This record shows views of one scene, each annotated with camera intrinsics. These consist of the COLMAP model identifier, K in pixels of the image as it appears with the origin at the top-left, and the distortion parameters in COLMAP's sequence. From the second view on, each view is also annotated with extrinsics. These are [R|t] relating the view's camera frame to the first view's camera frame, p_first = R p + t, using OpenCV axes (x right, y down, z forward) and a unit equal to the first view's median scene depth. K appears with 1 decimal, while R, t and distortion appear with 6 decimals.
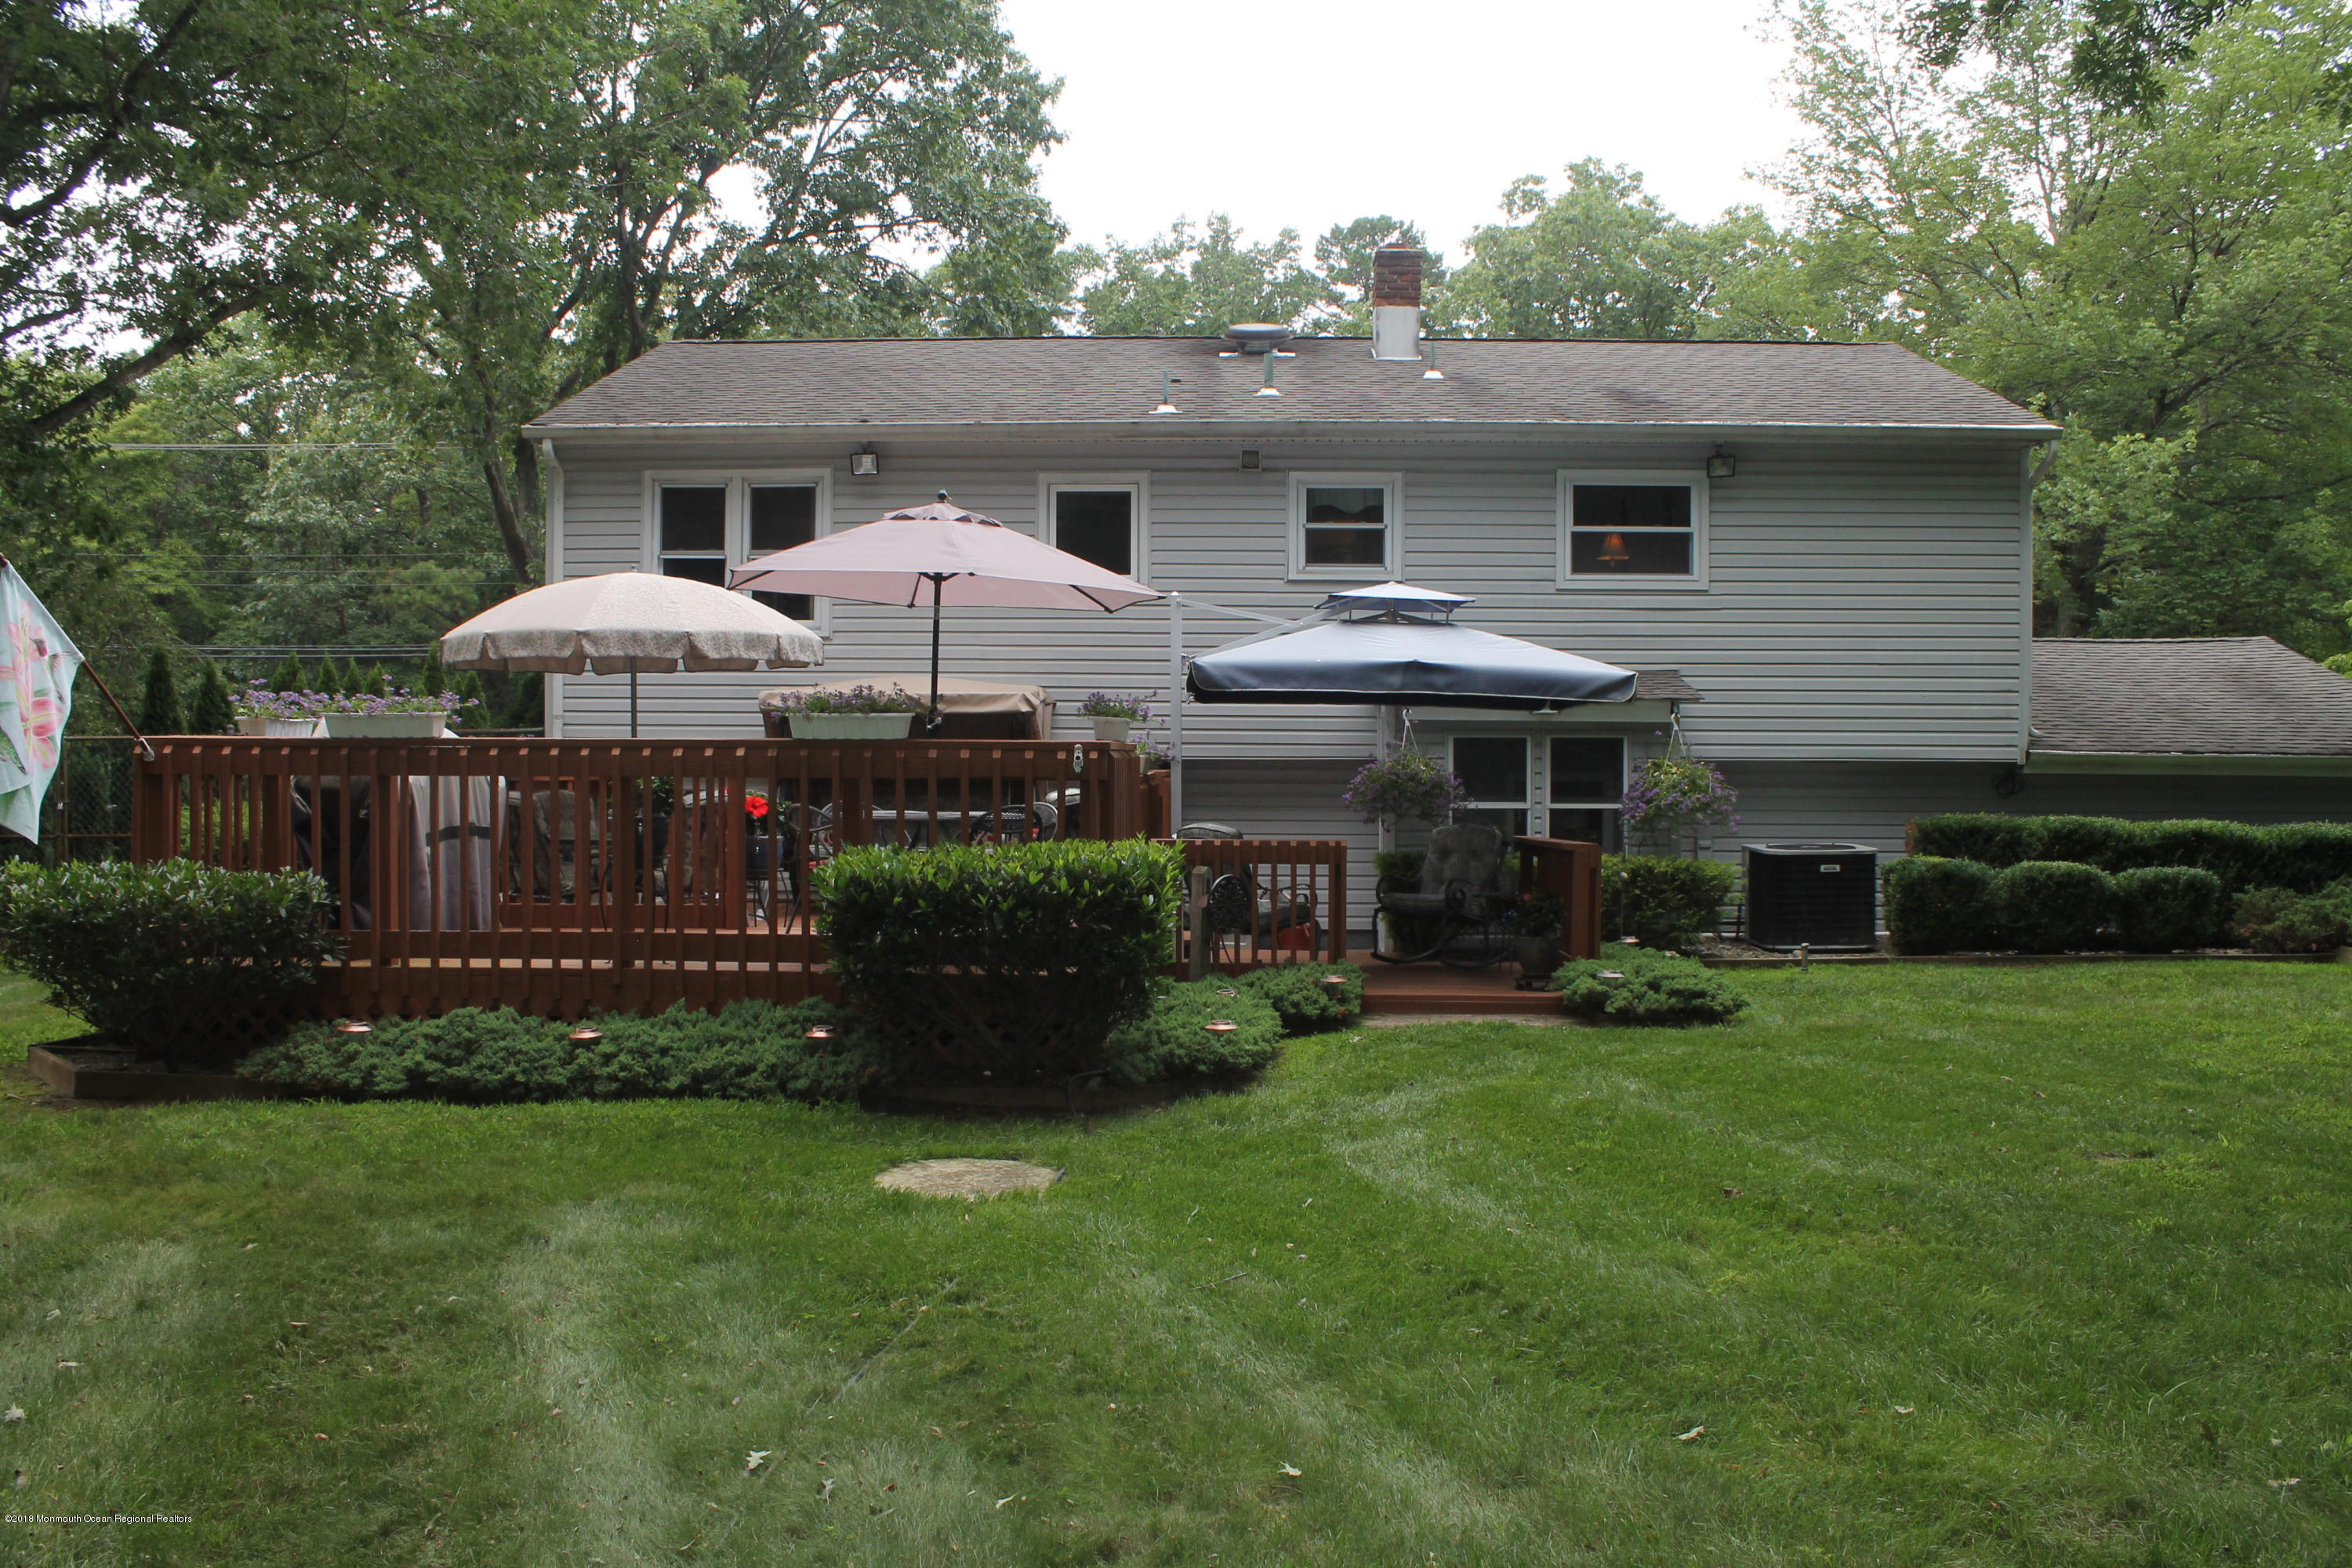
lens RADIAL K [[1967.3, 0, 1169.0], [0, 1967.3, 799.9], [0, 0, 1]] dist [-0.163373, 0.141841]
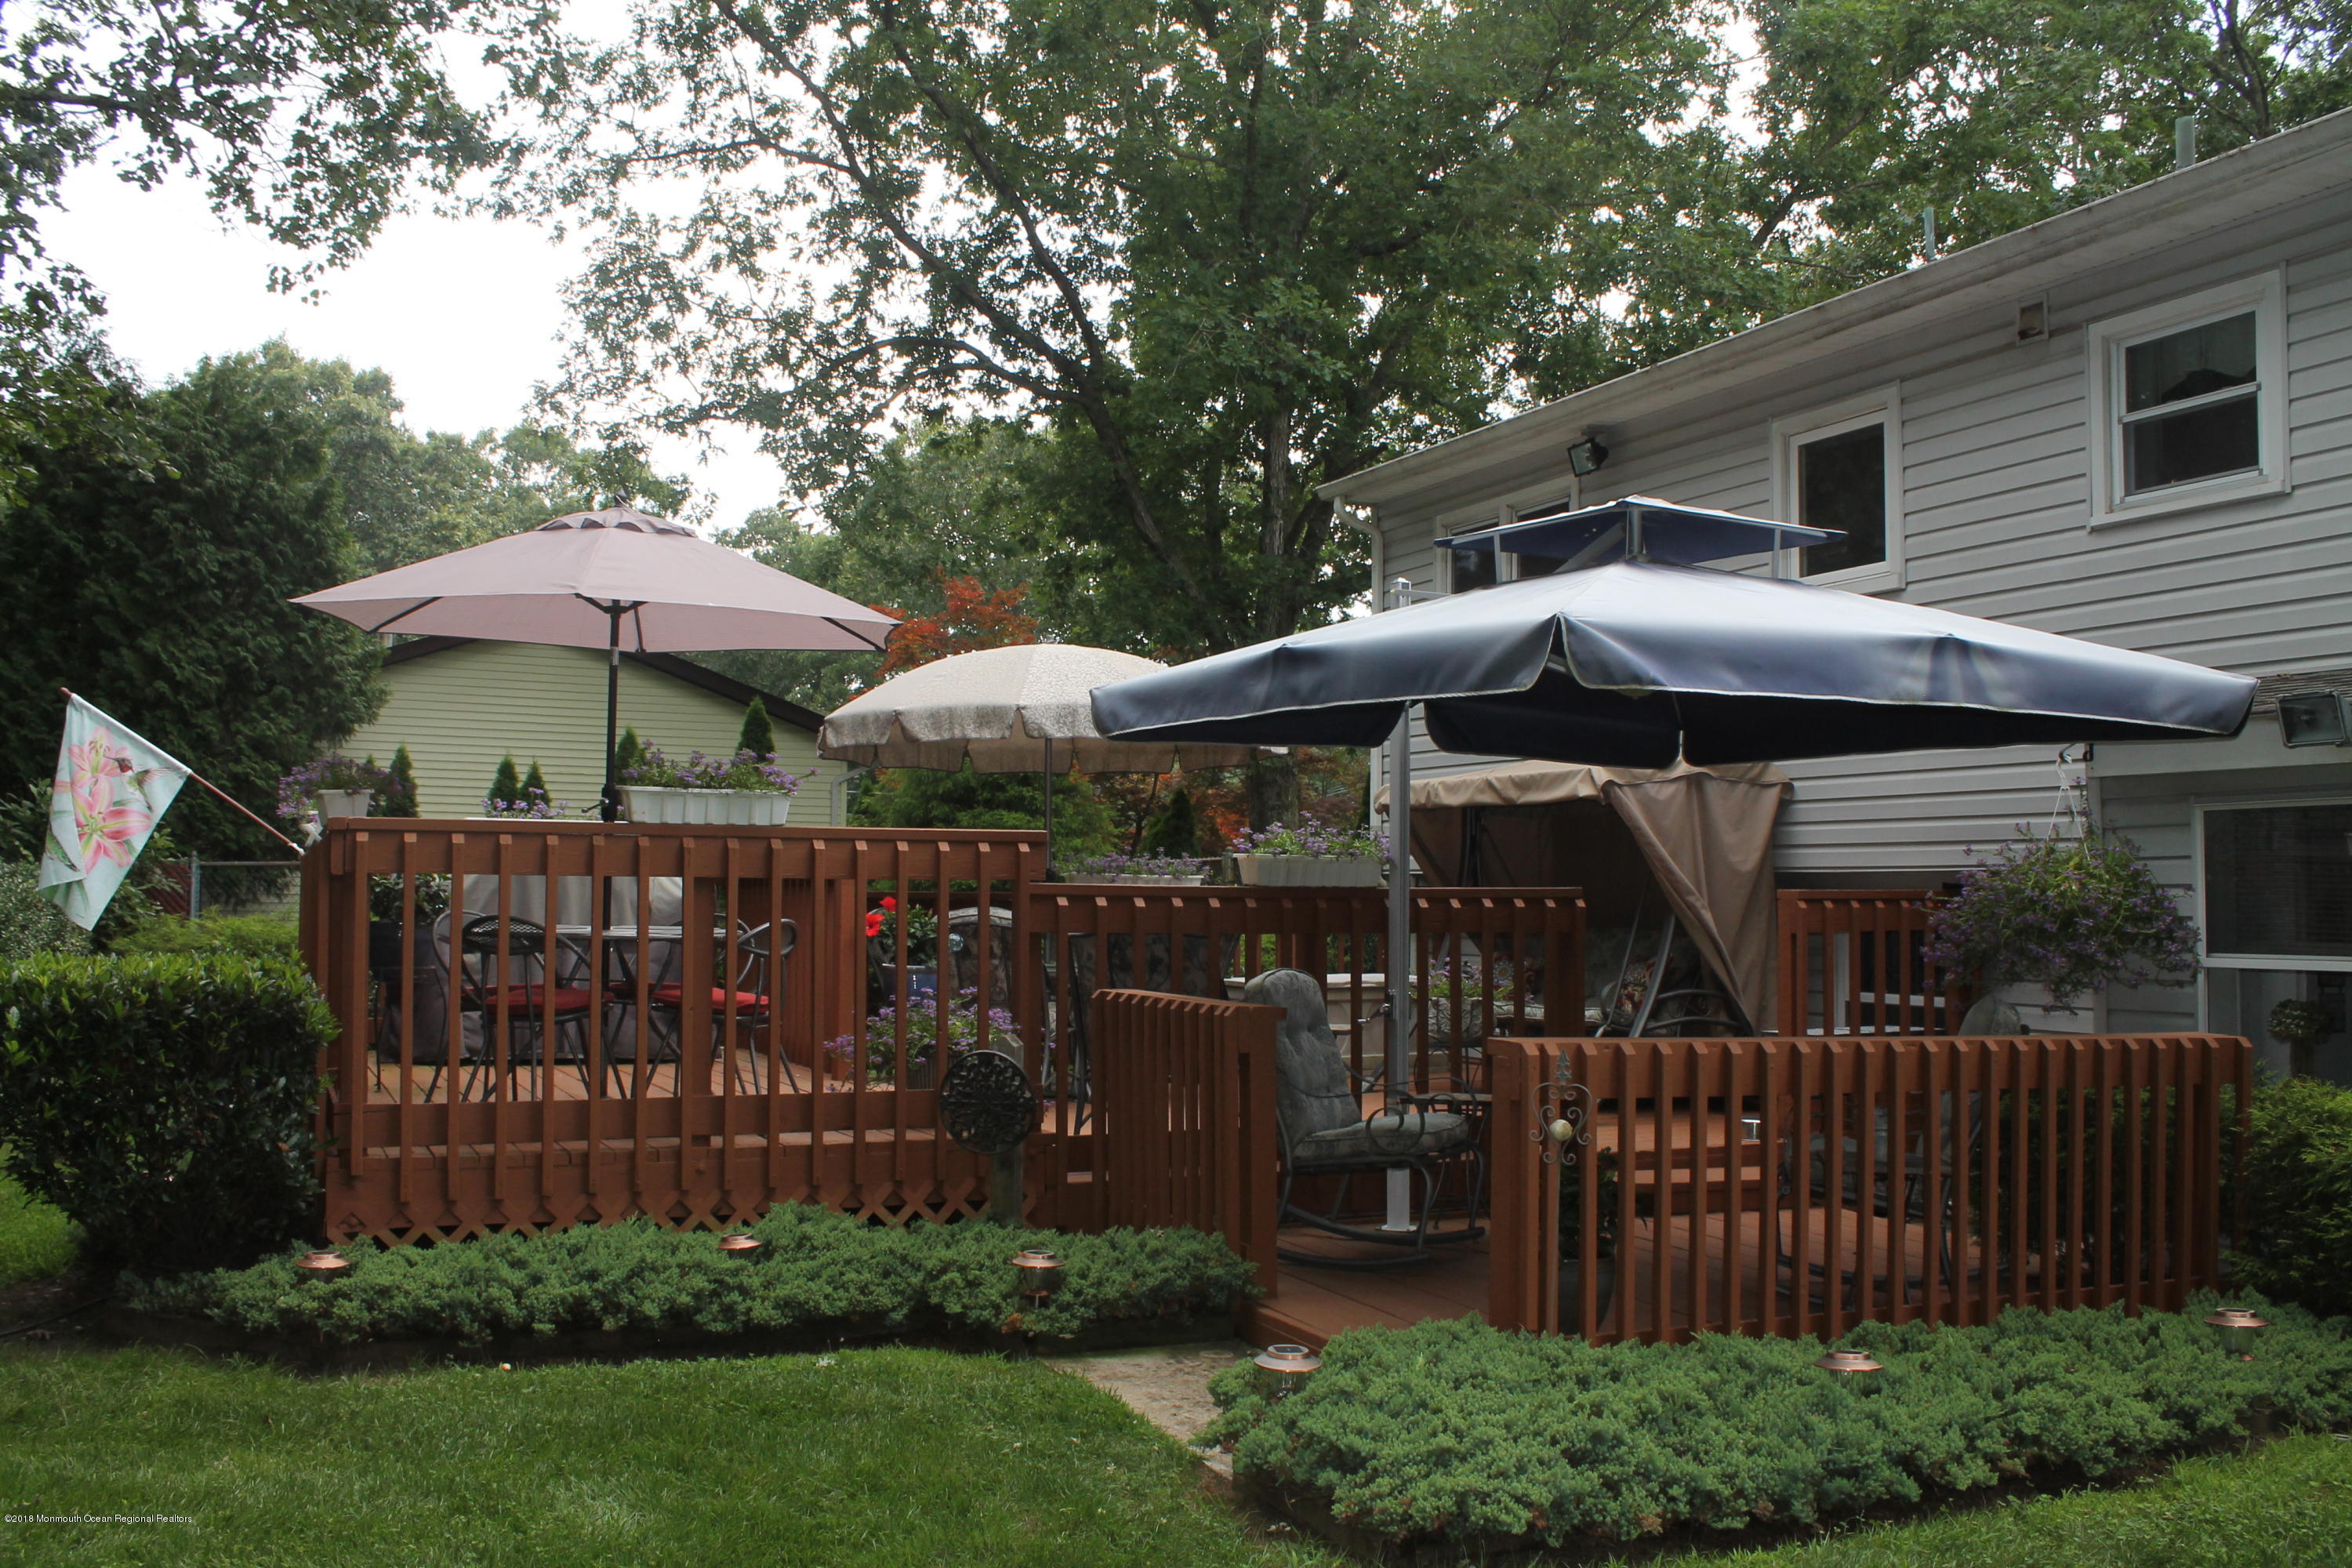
lens RADIAL K [[1979.6, 0, 1168.7], [0, 1979.6, 781.7], [0, 0, 1]] dist [-0.168844, 0.148356]
pose [[0.463598, -0.050791, -0.884589, 0.408355], [-0.024164, 0.997260, -0.069924, -0.001613], [0.885716, 0.053792, 0.461101, 0.558803]]
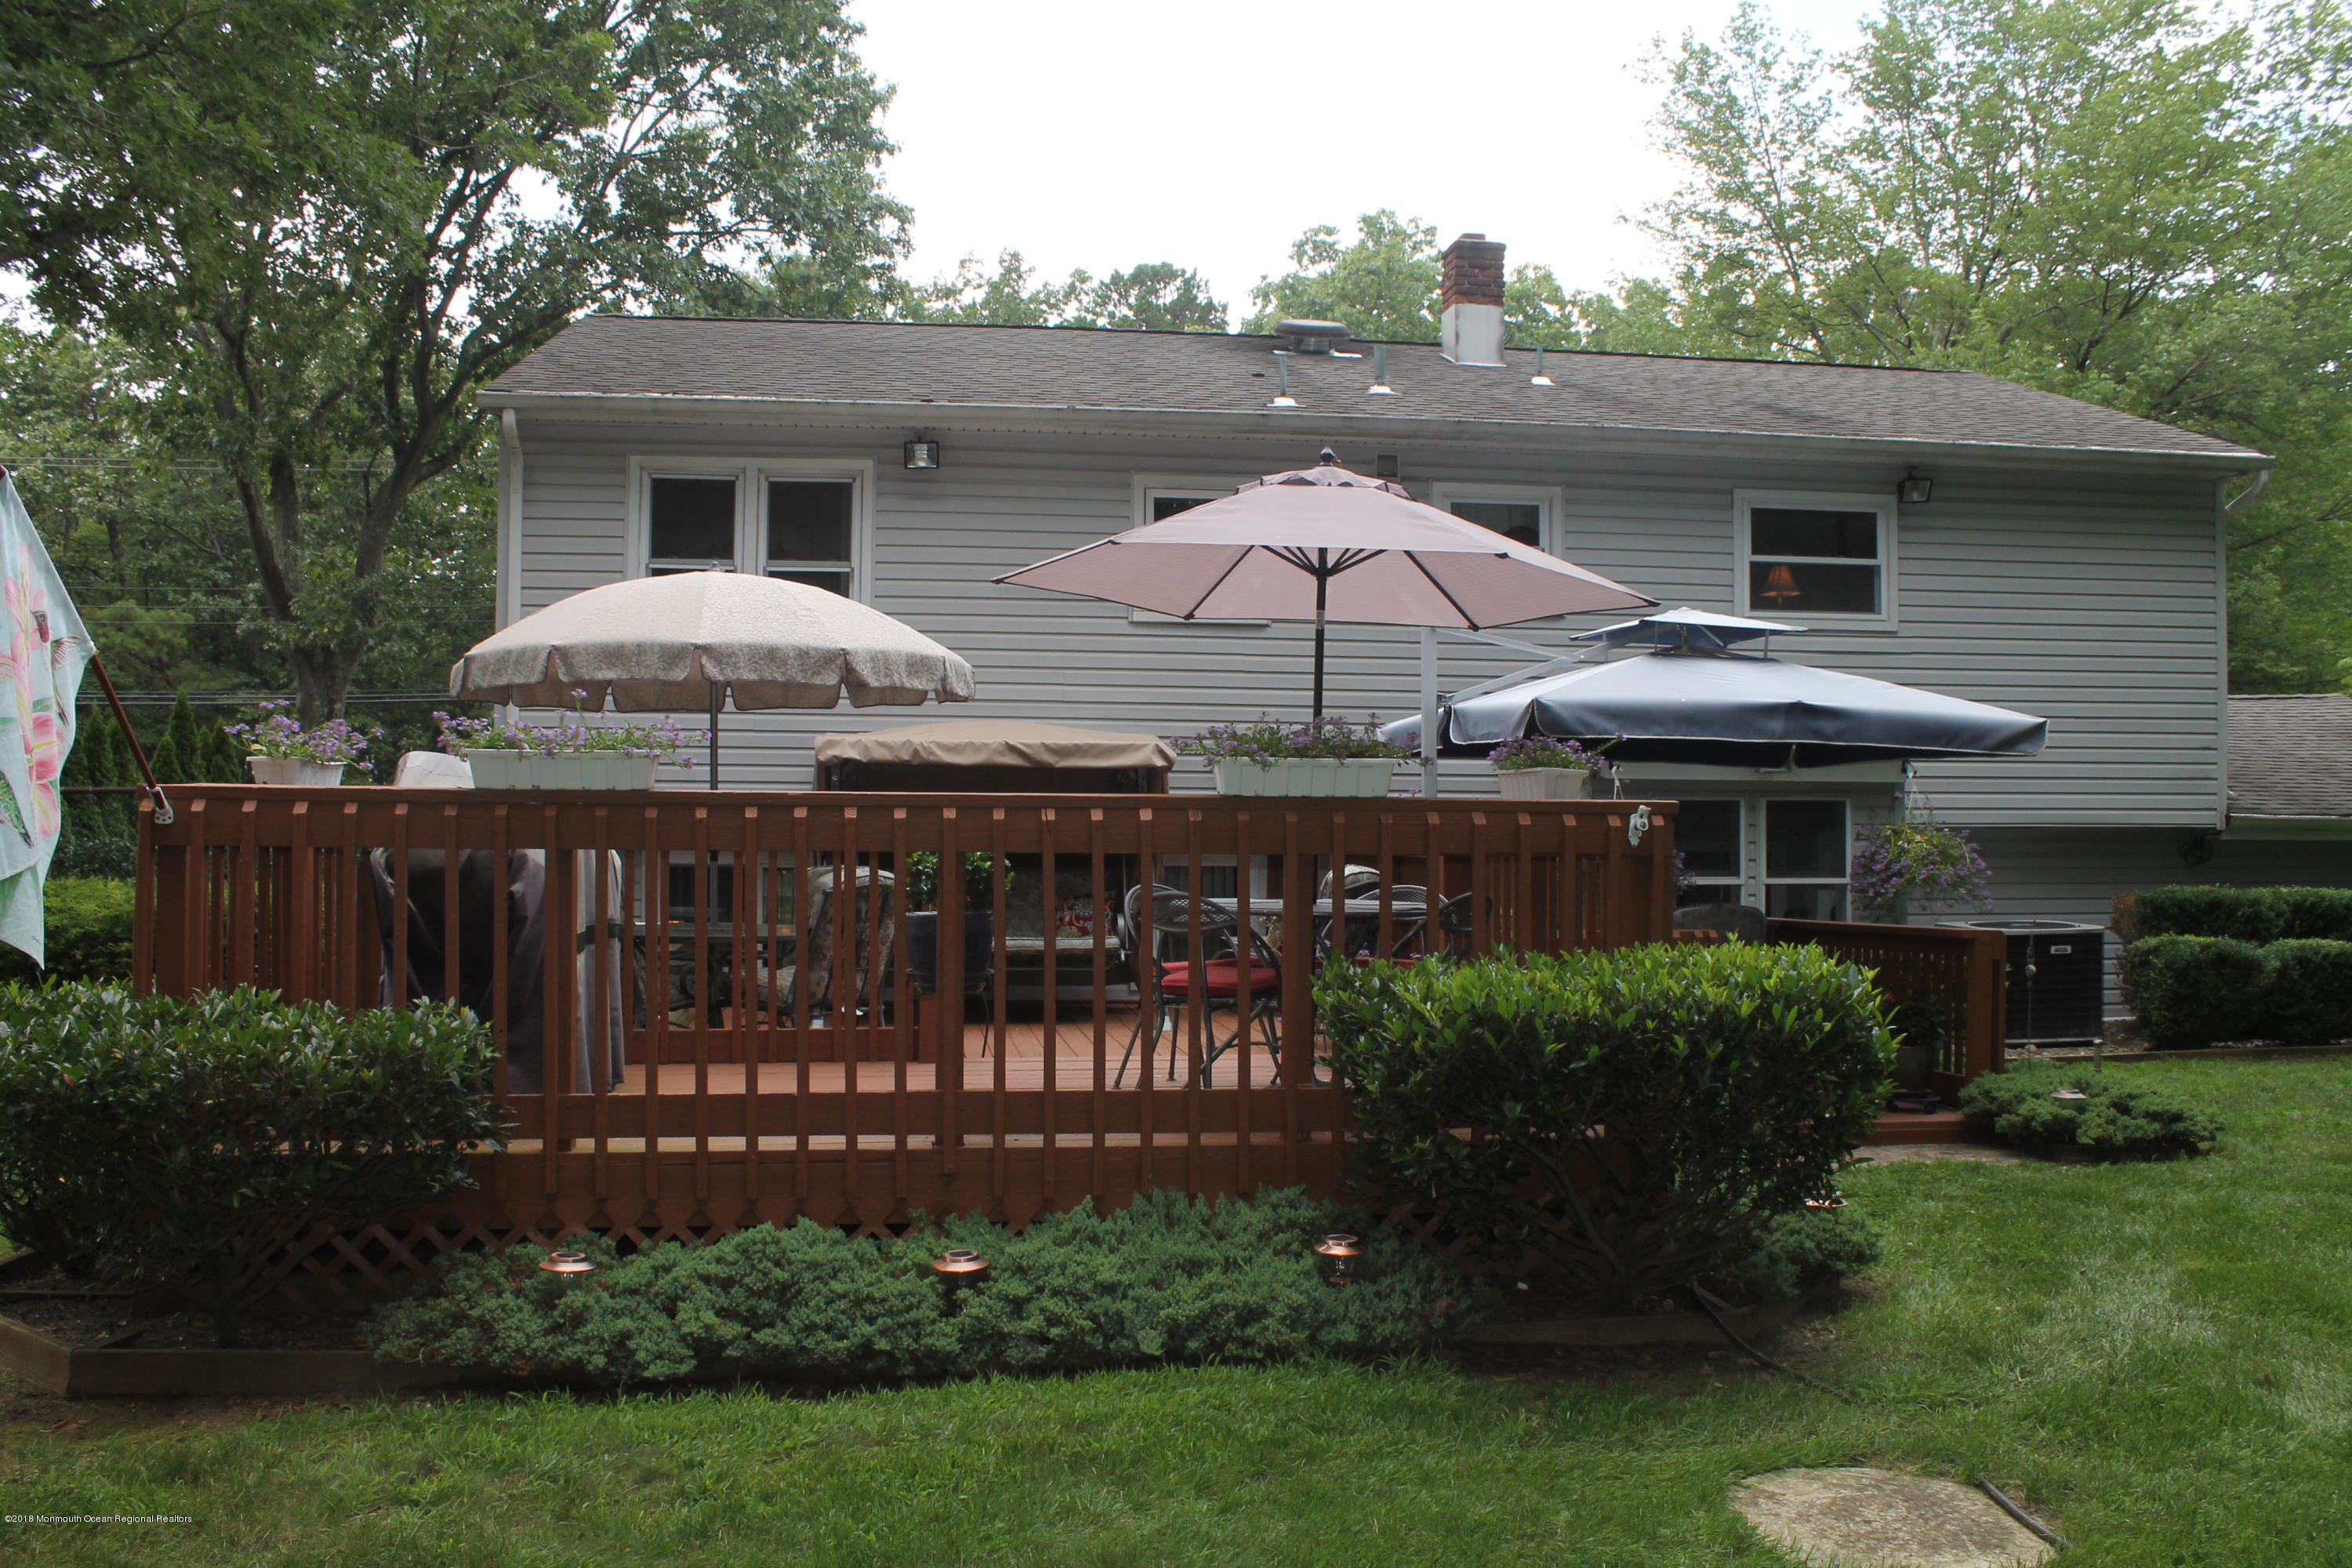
lens RADIAL K [[1979.6, 0, 1168.7], [0, 1979.6, 781.7], [0, 0, 1]] dist [-0.168844, 0.148356]
pose [[0.986660, 0.004565, 0.162729, -0.190335], [0.002454, 0.999076, -0.042903, -0.004162], [-0.162774, 0.042730, 0.985738, 0.201332]]
